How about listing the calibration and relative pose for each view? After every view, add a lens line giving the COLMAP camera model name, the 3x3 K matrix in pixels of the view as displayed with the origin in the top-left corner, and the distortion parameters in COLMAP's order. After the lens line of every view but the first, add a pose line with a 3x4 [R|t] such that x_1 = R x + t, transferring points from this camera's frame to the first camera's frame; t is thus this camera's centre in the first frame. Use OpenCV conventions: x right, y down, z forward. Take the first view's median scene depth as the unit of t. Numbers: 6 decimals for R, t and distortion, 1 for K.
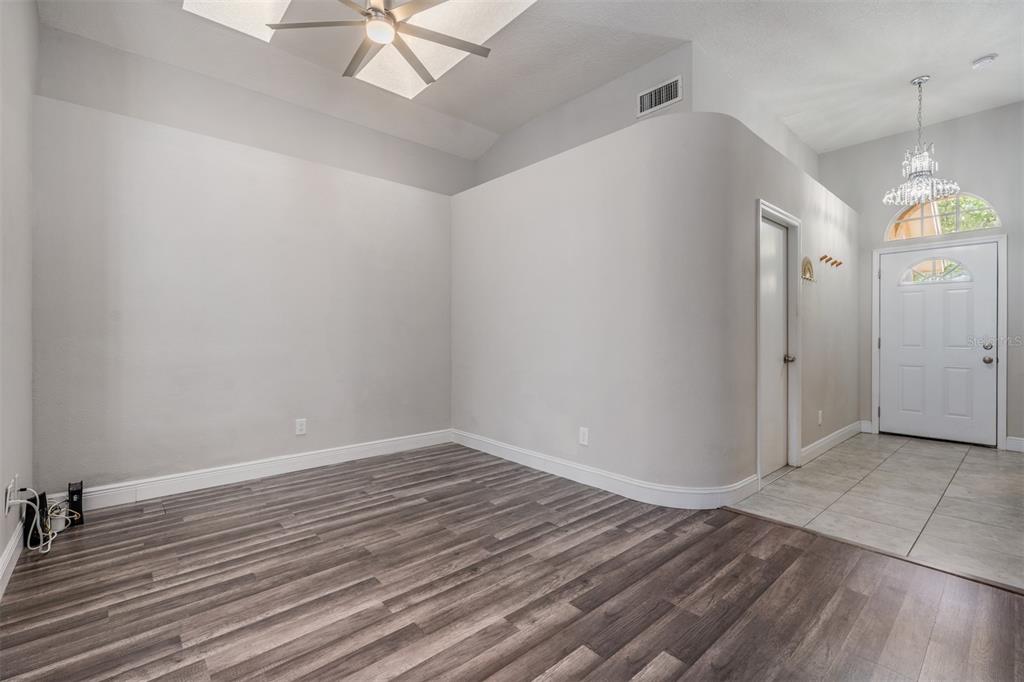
lens RADIAL K [[456.1, 0, 506.6], [0, 456.1, 336.9], [0, 0, 1]] dist [0.000218, -0.000588]
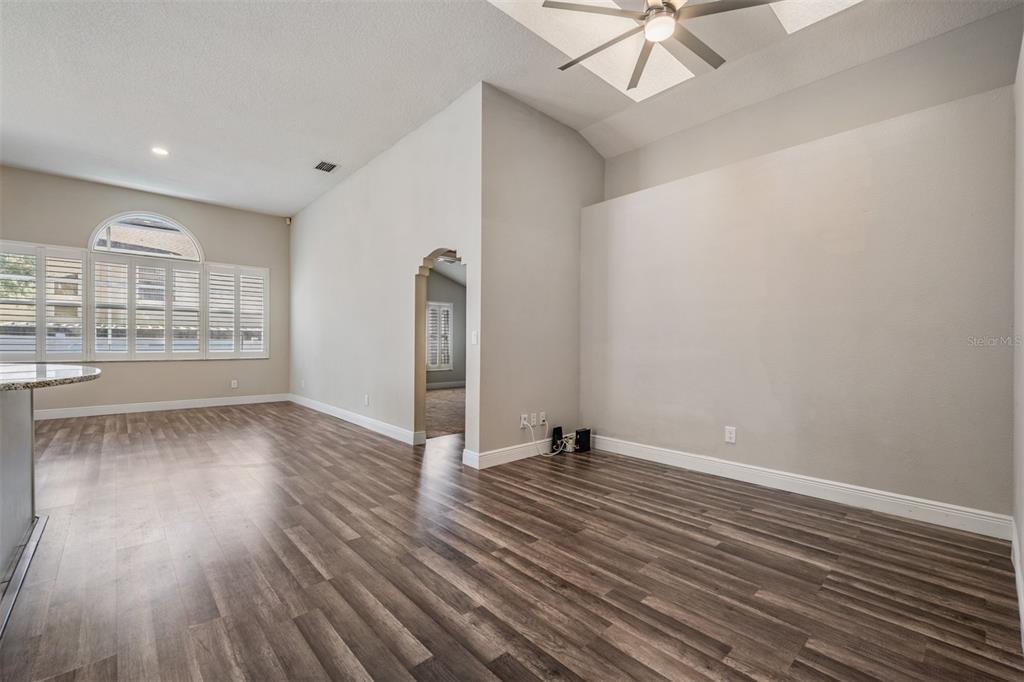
lens RADIAL K [[440.8, 0, 512.0], [0, 440.8, 341.0], [0, 0, 1]] dist [0.000586, -0.000235]
pose [[0.000013, -0.005210, -0.999986, 0.718348], [-0.006506, 0.999965, -0.005210, 0.004227], [0.999979, 0.006506, -0.000021, 0.750513]]
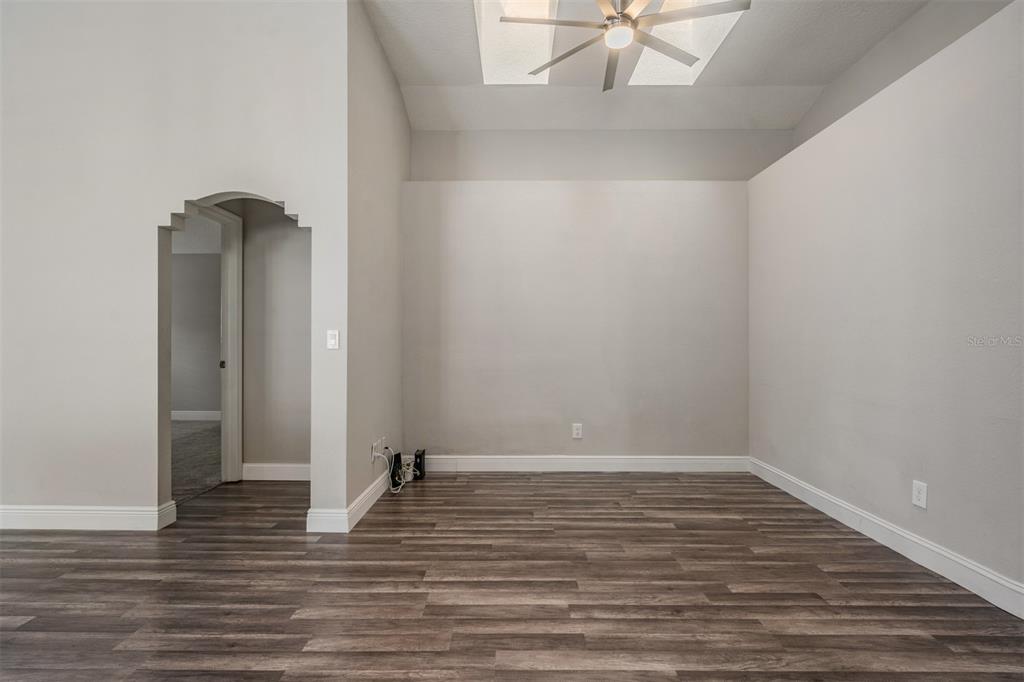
lens RADIAL K [[482.5, 0, 508.2], [0, 482.5, 345.0], [0, 0, 1]] dist [0.001368, -0.000053]
pose [[0.744304, -0.000124, -0.667841, 0.260007], [-0.003036, 0.999989, -0.003569, 0.000803], [0.667834, 0.004684, 0.744296, 0.072058]]
